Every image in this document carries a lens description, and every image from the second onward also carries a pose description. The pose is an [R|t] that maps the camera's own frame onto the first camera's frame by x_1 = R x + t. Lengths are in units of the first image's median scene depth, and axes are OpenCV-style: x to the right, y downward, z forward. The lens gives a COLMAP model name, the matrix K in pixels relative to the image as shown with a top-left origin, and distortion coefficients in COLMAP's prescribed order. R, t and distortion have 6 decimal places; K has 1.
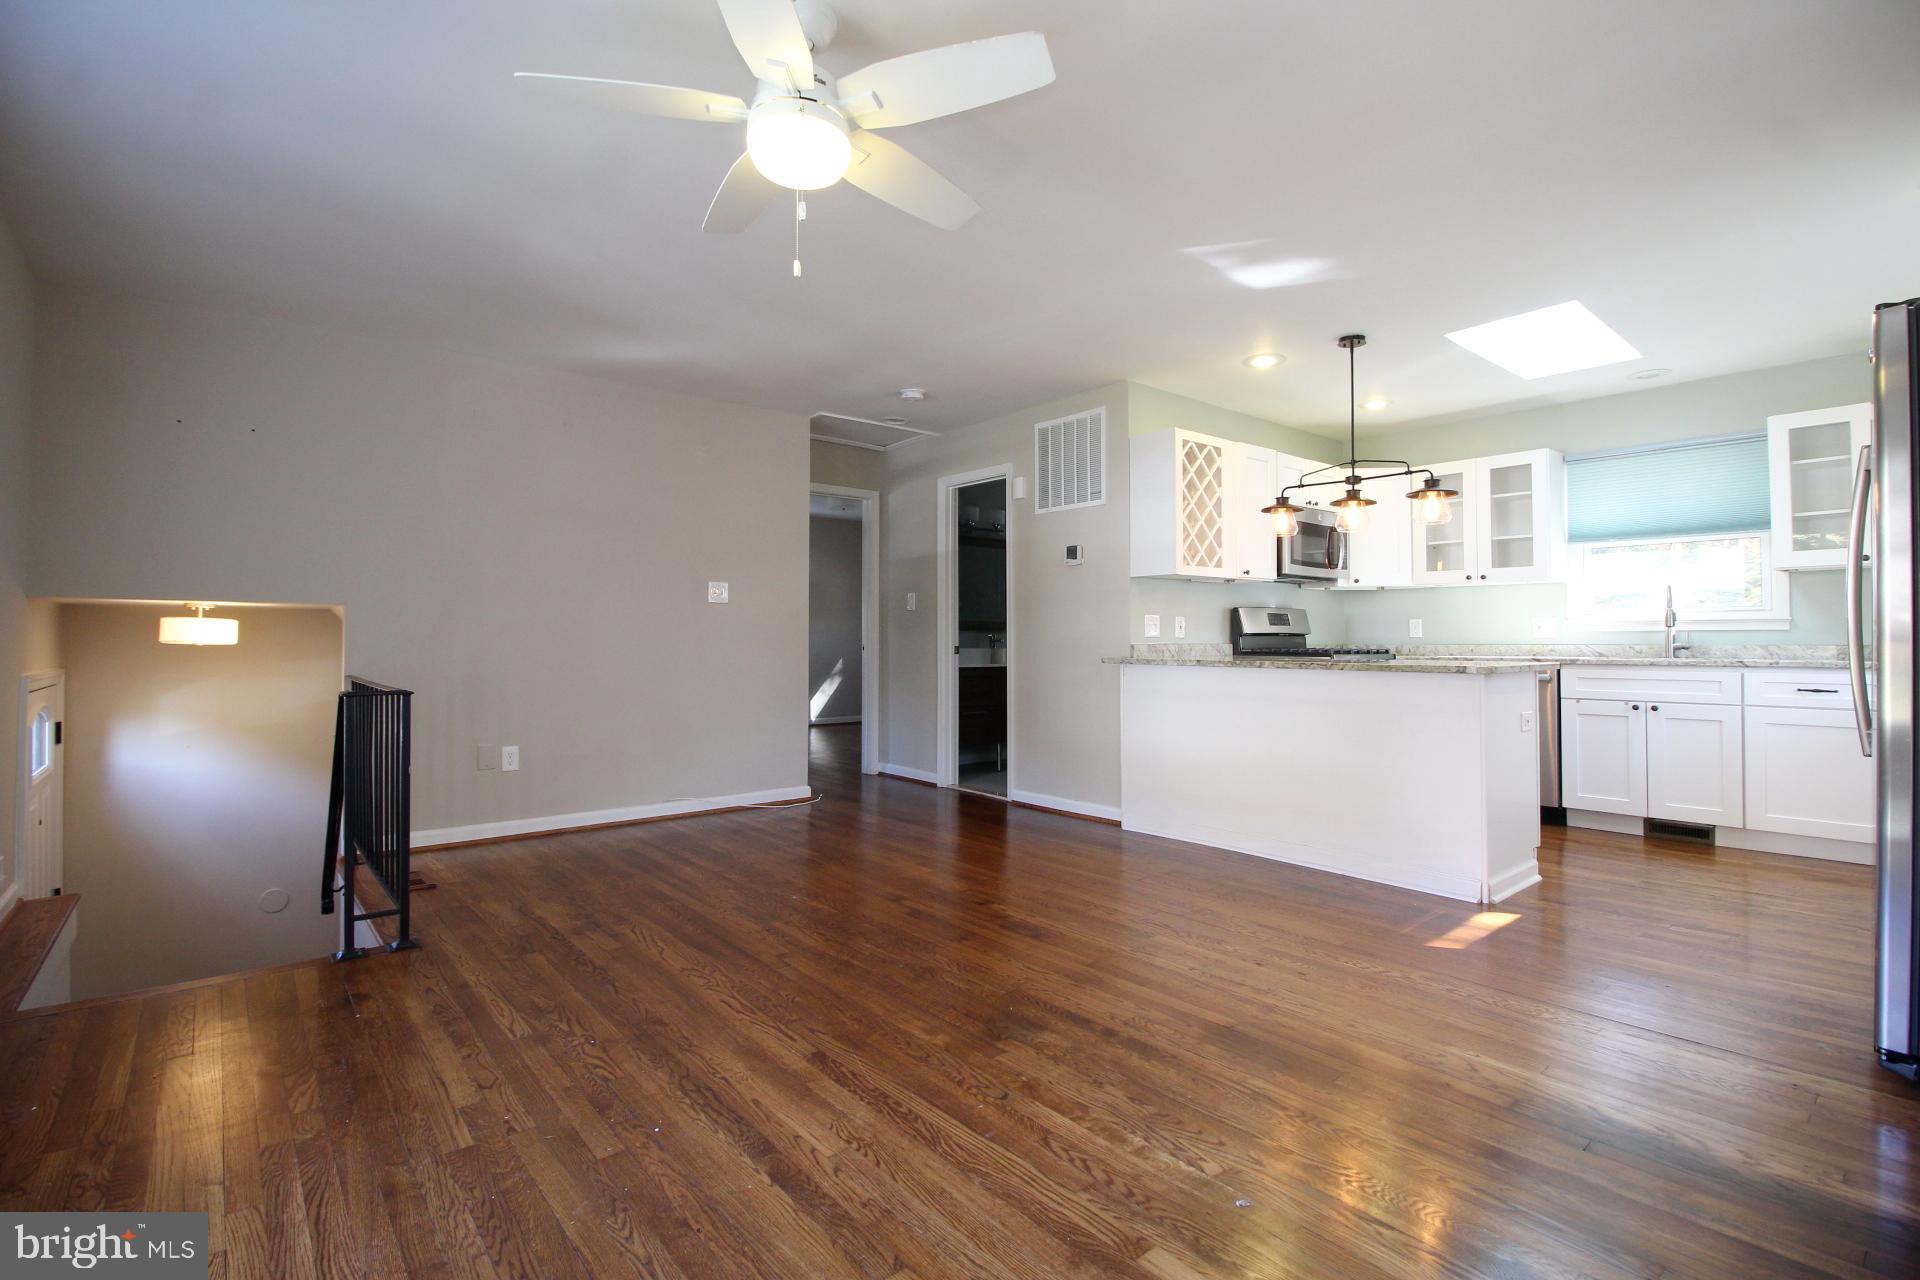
lens RADIAL K [[890.4, 0, 948.5], [0, 890.4, 621.3], [0, 0, 1]] dist [-0.003985, -0.008053]
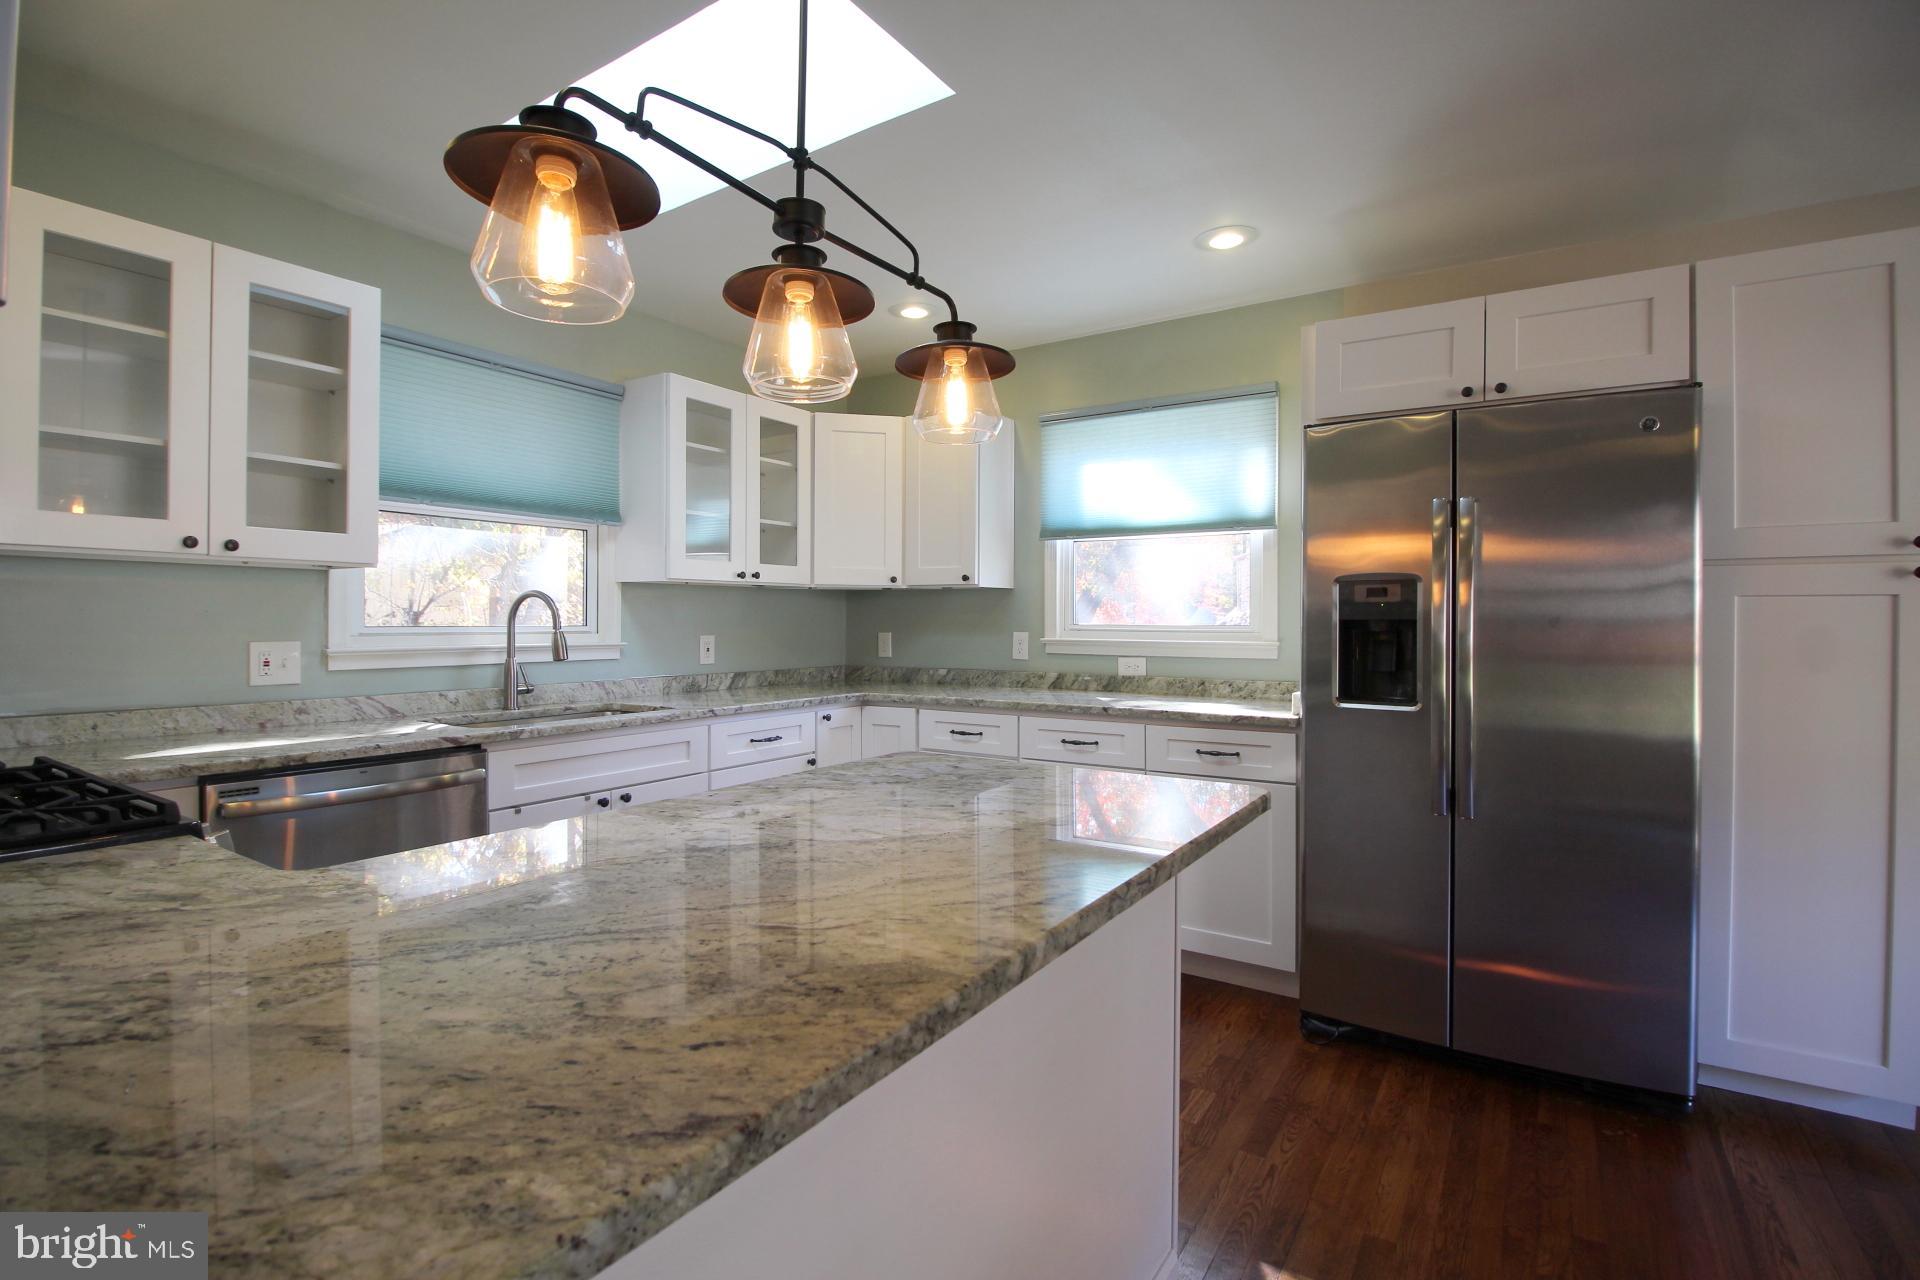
lens RADIAL K [[890.4, 0, 946.7], [0, 890.4, 620.6], [0, 0, 1]] dist [-0.003985, -0.008053]
pose [[-0.291739, 0.001196, 0.956497, 0.138397], [-0.019606, 0.999782, -0.007230, -0.021838], [-0.956297, -0.020862, -0.291651, 0.905318]]
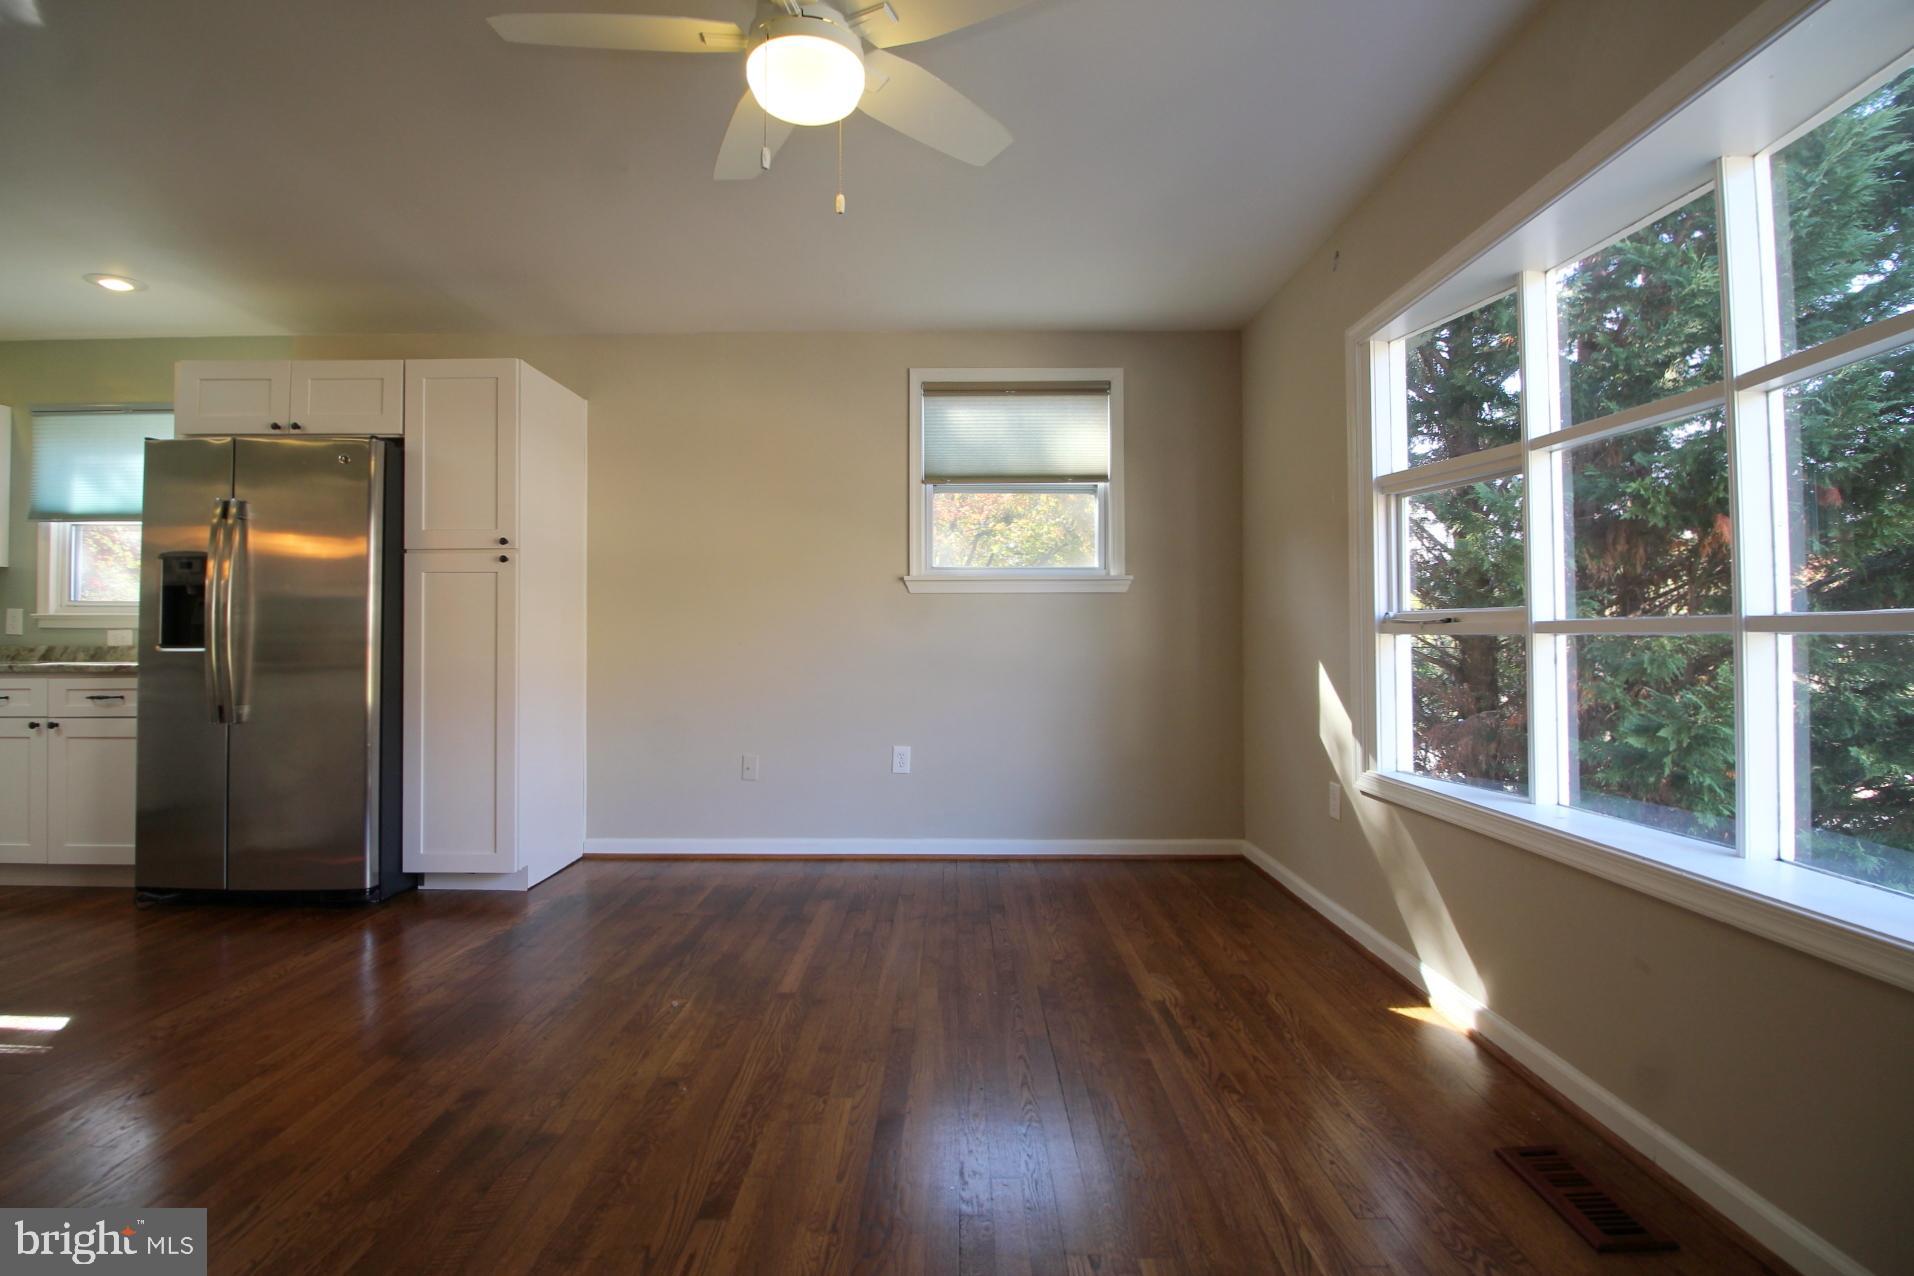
lens RADIAL K [[887.6, 0, 948.6], [0, 887.6, 617.1], [0, 0, 1]] dist [-0.003985, -0.008053]
pose [[-0.768717, 0.016497, 0.639376, -0.352121], [-0.008210, 0.999330, -0.035656, 0.014024], [-0.639537, -0.032658, -0.768067, 0.661090]]
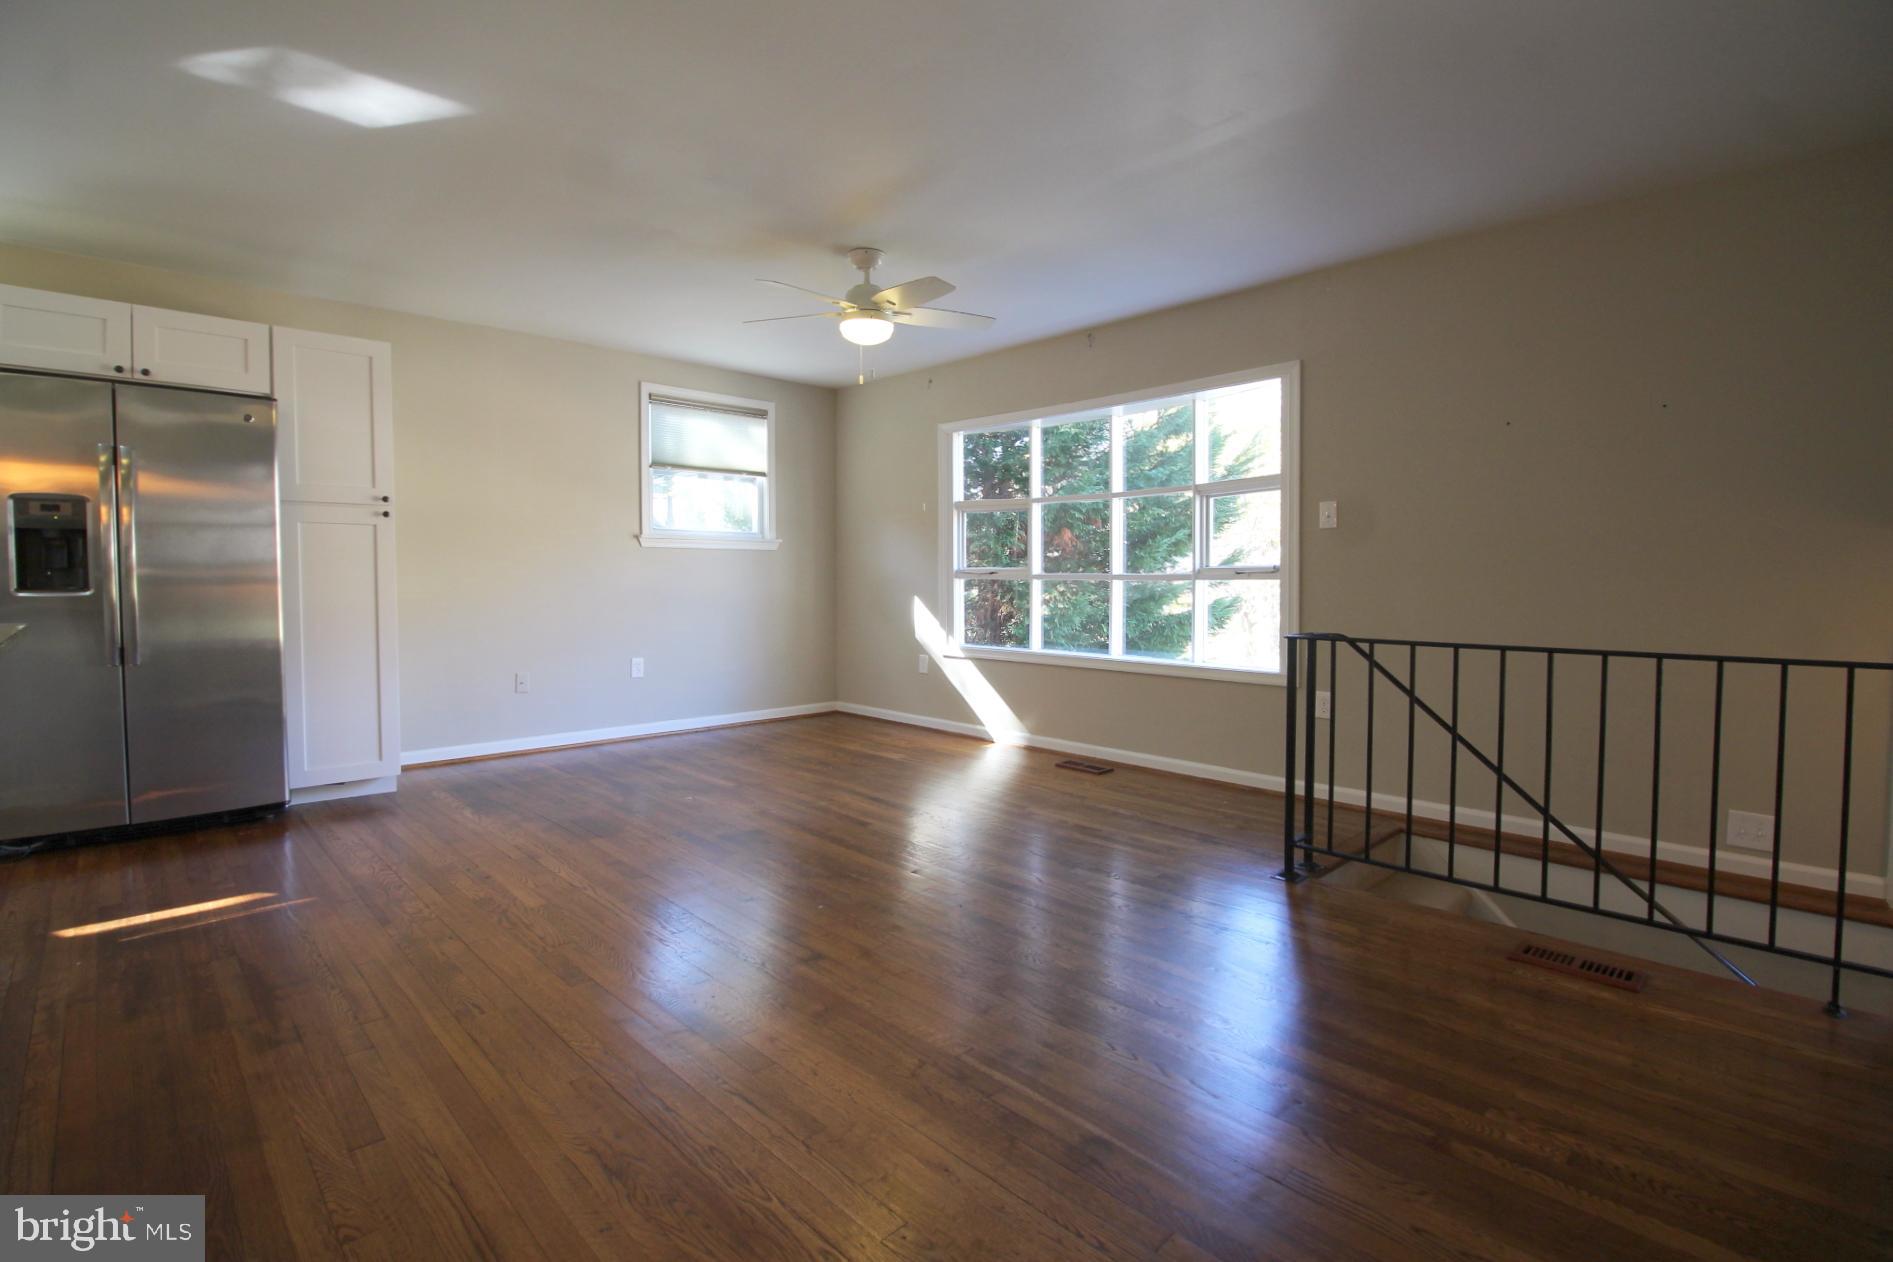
lens RADIAL K [[877.9, 0, 936.3], [0, 877.9, 617.1], [0, 0, 1]] dist [-0.003985, -0.008053]
pose [[-0.997285, 0.001621, -0.073617, -0.073580], [-0.000806, 0.999458, 0.032921, 0.015062], [0.073631, 0.032891, -0.996743, 1.236725]]
